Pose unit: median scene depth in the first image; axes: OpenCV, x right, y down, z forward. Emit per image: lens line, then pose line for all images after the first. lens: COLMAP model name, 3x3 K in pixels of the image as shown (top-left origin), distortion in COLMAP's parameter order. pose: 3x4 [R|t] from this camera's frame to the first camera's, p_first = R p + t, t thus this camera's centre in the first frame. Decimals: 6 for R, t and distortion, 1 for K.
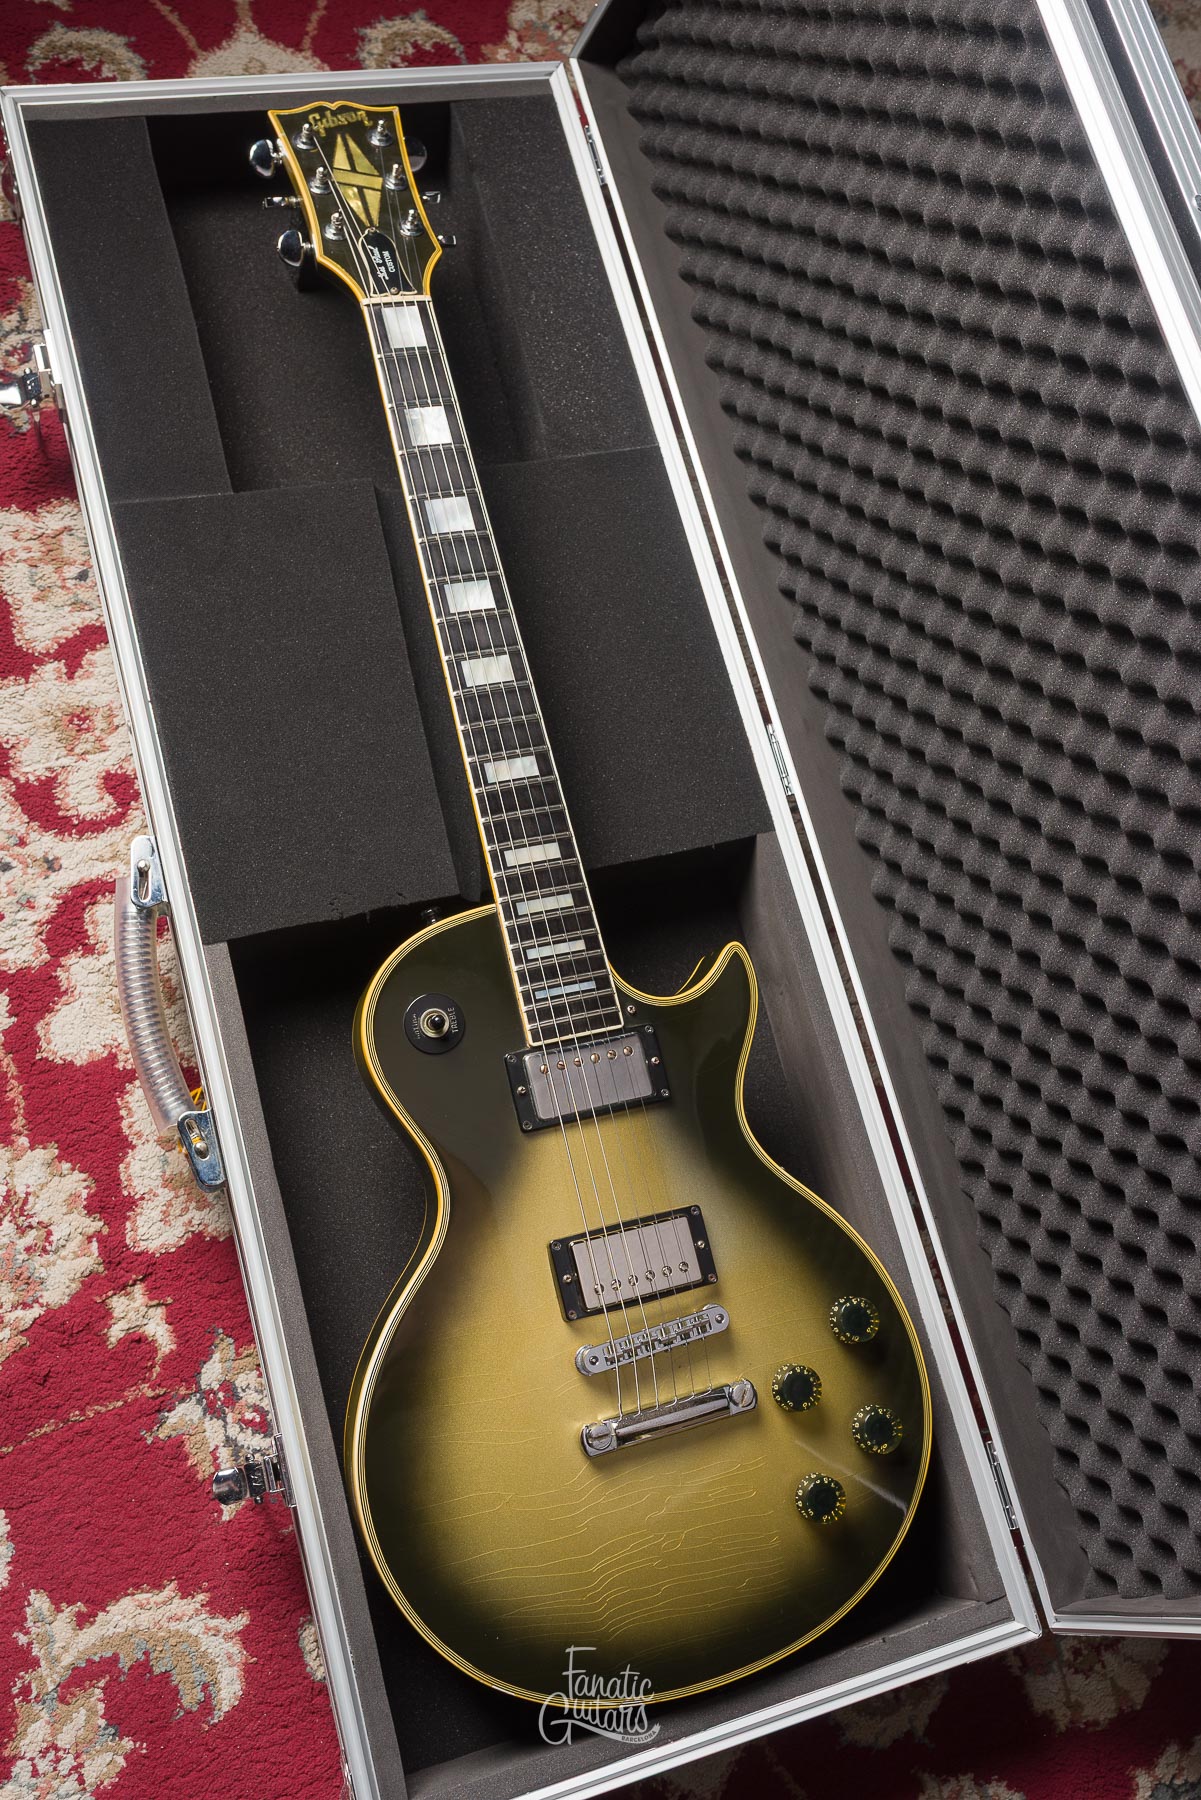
lens RADIAL K [[1786.9, 0, 614.4], [0, 1786.9, 909.0], [0, 0, 1]] dist [0.003050, 0.000000]
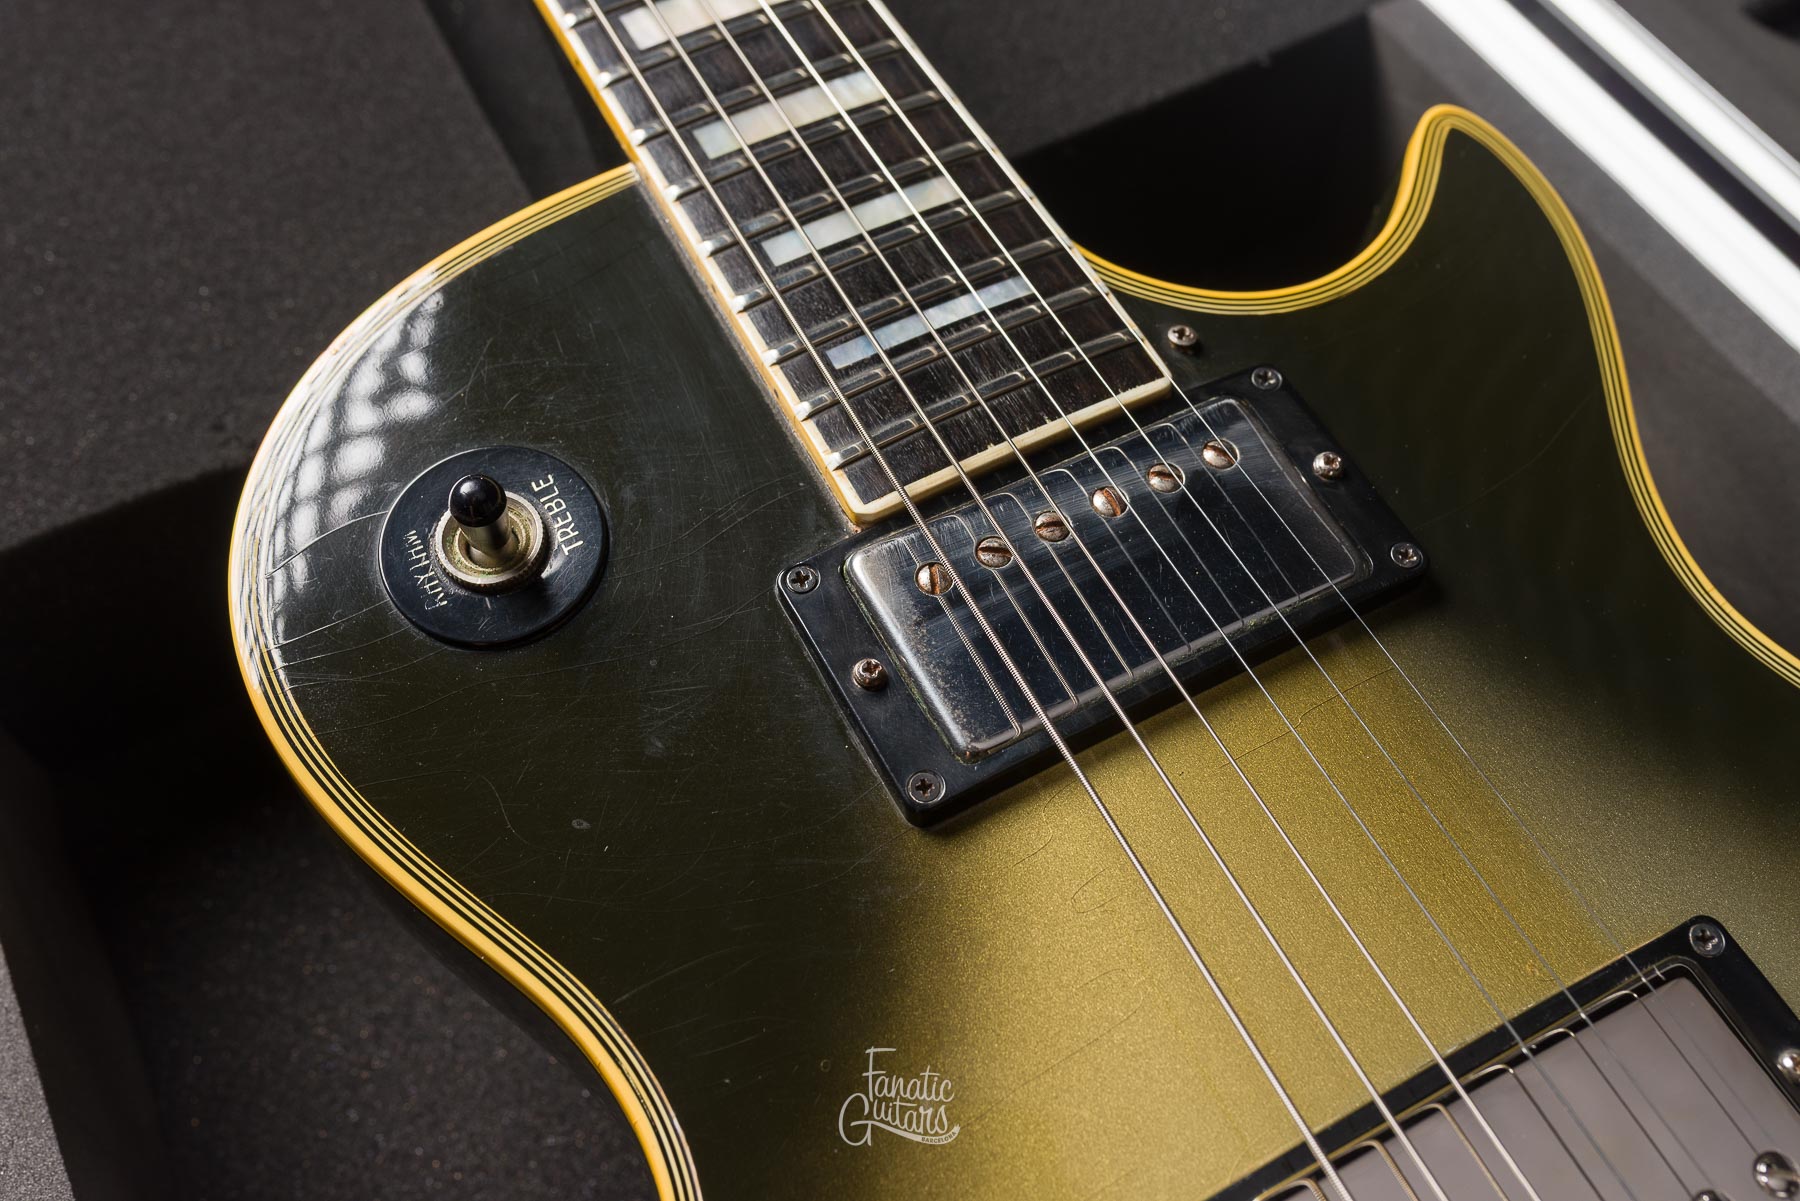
lens RADIAL K [[1786.9, 0, 919.8], [0, 1786.9, 603.1], [0, 0, 1]] dist [0.003050, 0.000000]
pose [[0.947309, -0.313710, -0.064744, -0.022856], [0.289905, 0.925628, -0.243246, 0.139980], [0.136237, 0.211659, 0.967801, 0.674702]]
